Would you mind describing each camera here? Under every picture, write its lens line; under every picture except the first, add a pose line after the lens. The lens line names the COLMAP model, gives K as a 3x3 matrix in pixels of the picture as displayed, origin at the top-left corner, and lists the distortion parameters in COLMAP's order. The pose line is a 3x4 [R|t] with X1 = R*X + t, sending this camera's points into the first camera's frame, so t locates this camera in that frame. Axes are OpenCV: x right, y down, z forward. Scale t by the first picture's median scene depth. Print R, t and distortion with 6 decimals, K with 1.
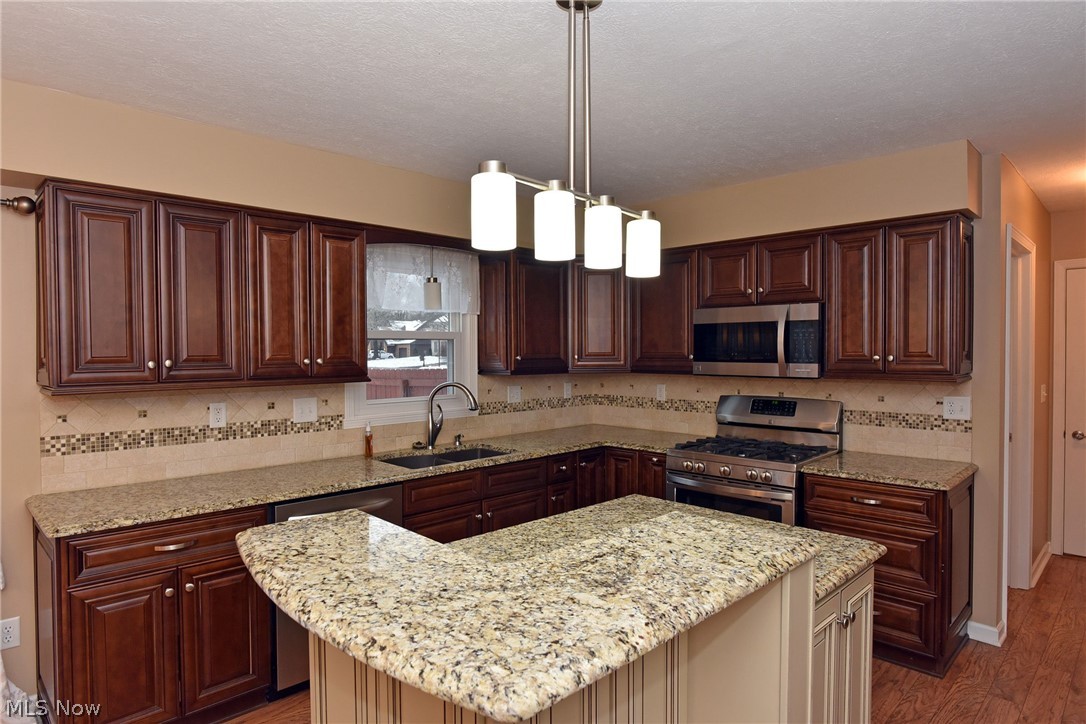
lens RADIAL K [[636.4, 0, 542.8], [0, 636.4, 364.3], [0, 0, 1]] dist [-0.024417, 0.002000]
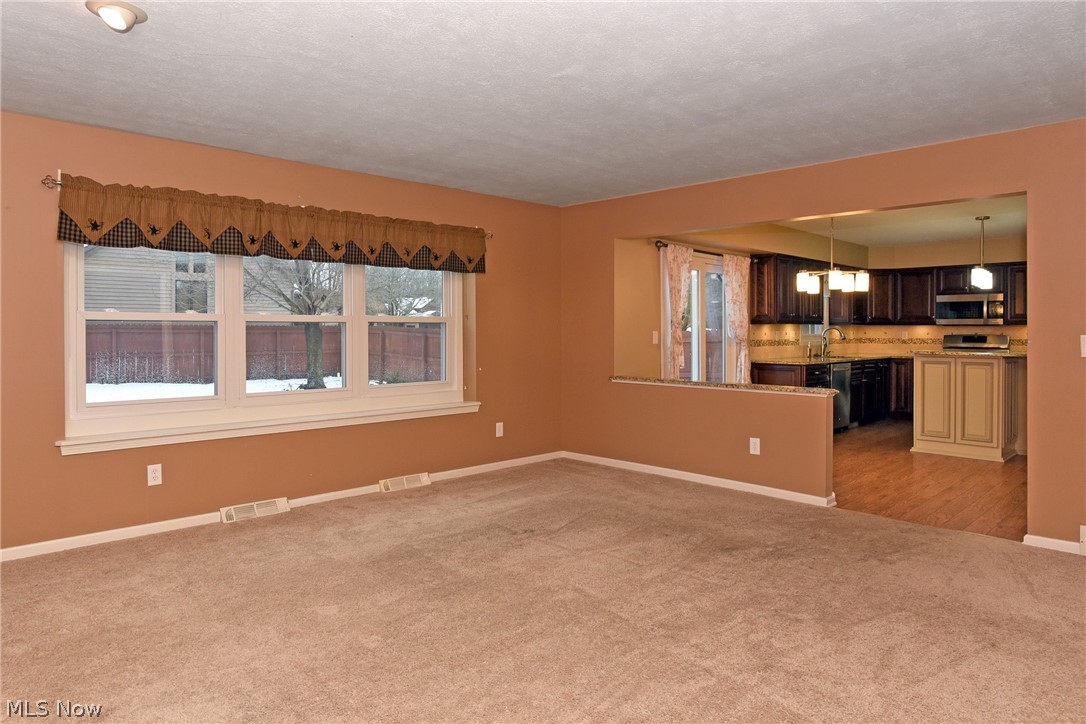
lens RADIAL K [[636.4, 0, 523.3], [0, 636.4, 330.4], [0, 0, 1]] dist [-0.024417, 0.002000]
pose [[0.999025, 0.006755, -0.043619, -1.241554], [-0.007614, 0.999779, -0.019573, 0.100076], [0.043477, 0.019886, 0.998857, -1.413247]]
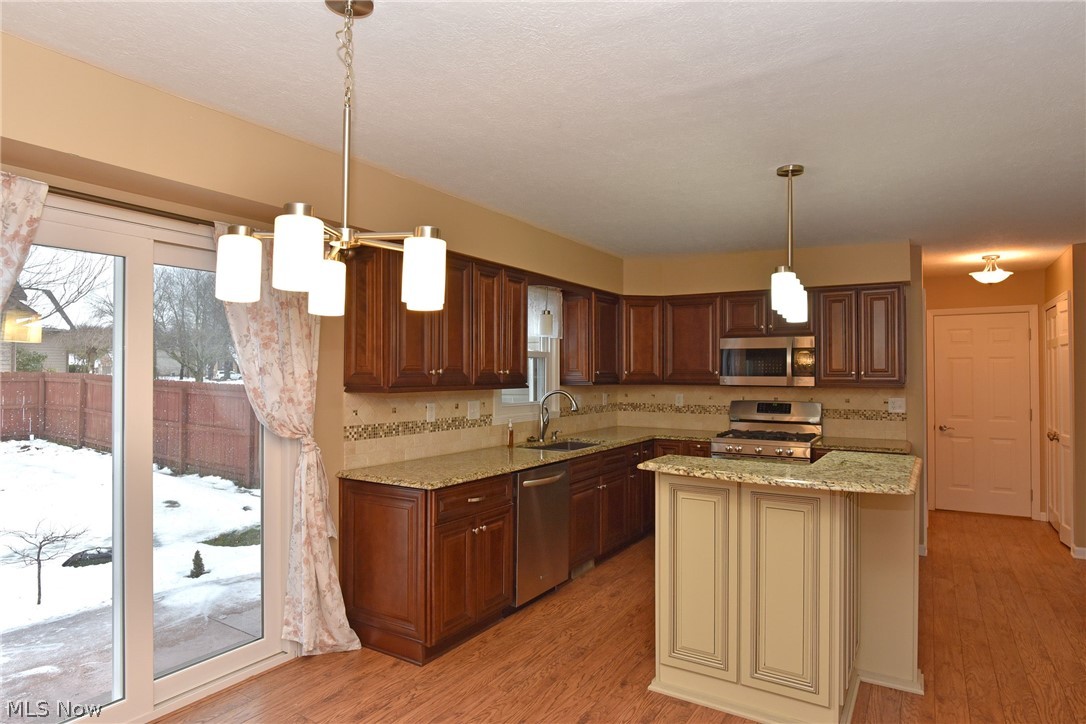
lens RADIAL K [[636.4, 0, 542.4], [0, 636.4, 364.2], [0, 0, 1]] dist [-0.024417, 0.002000]
pose [[0.972445, 0.010670, 0.232887, -0.520373], [-0.002234, 0.999333, -0.036457, 0.024477], [-0.233121, 0.034932, 0.971820, -0.293469]]
